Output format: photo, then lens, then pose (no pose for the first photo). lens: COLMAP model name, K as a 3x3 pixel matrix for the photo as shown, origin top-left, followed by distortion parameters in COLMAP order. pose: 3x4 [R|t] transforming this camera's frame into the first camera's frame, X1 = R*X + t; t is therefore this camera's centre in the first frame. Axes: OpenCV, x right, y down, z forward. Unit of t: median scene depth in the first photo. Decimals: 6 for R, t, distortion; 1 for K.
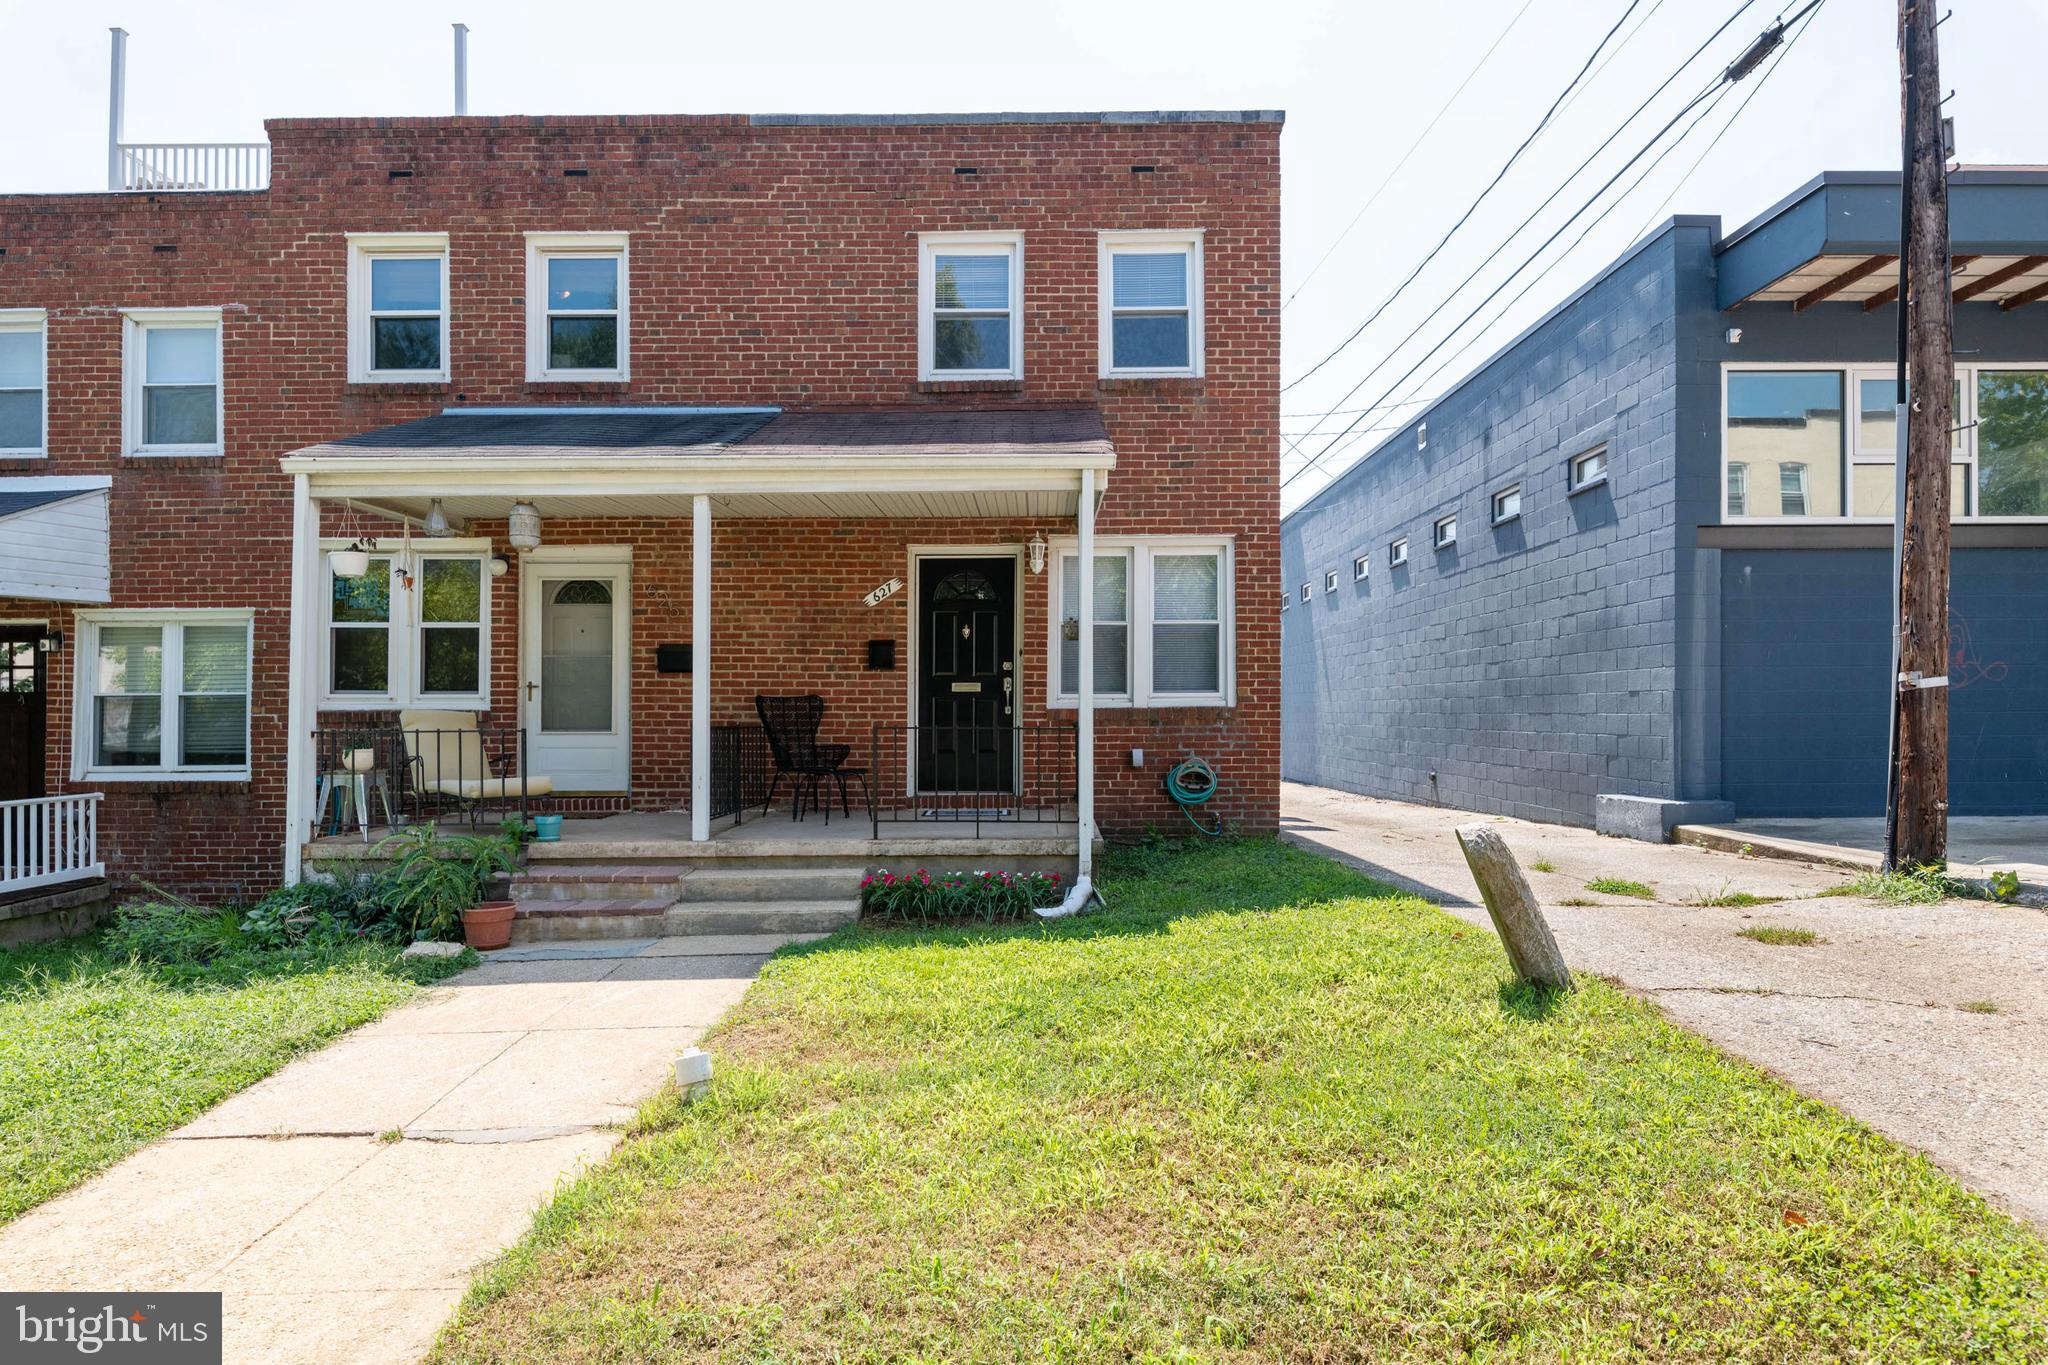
lens RADIAL K [[947.6, 0, 1021.4], [0, 947.6, 687.5], [0, 0, 1]] dist [0.003021, -0.003000]
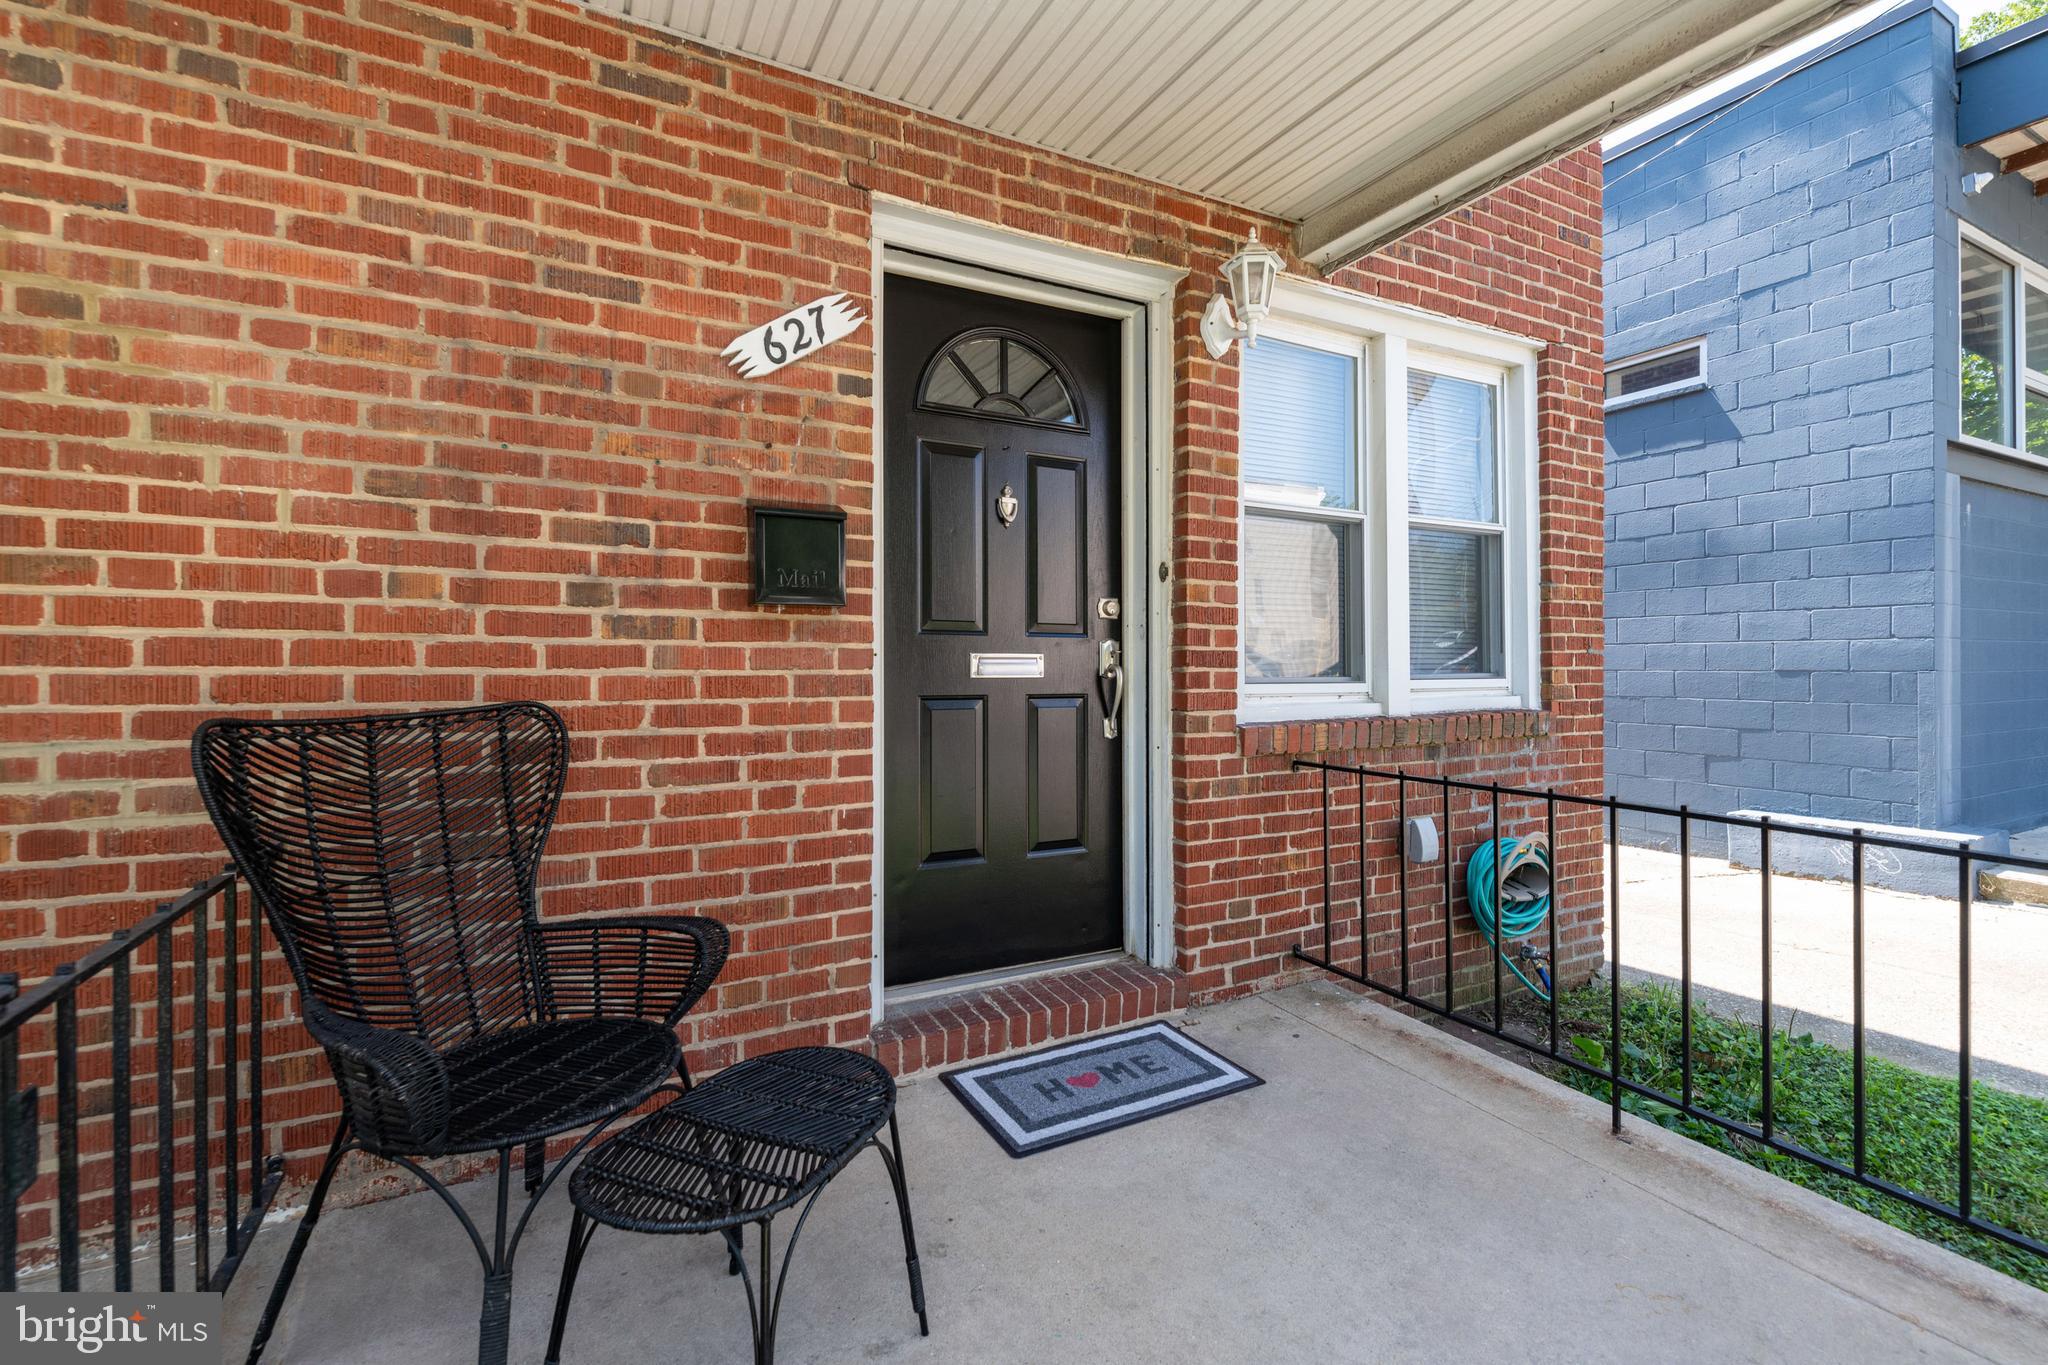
lens RADIAL K [[947.6, 0, 1058.9], [0, 947.6, 660.0], [0, 0, 1]] dist [0.003021, -0.003000]
pose [[0.868875, 0.003333, 0.495020, -0.217549], [0.000291, 0.999974, -0.007244, -0.000457], [-0.495032, 0.006438, 0.868851, 0.711818]]
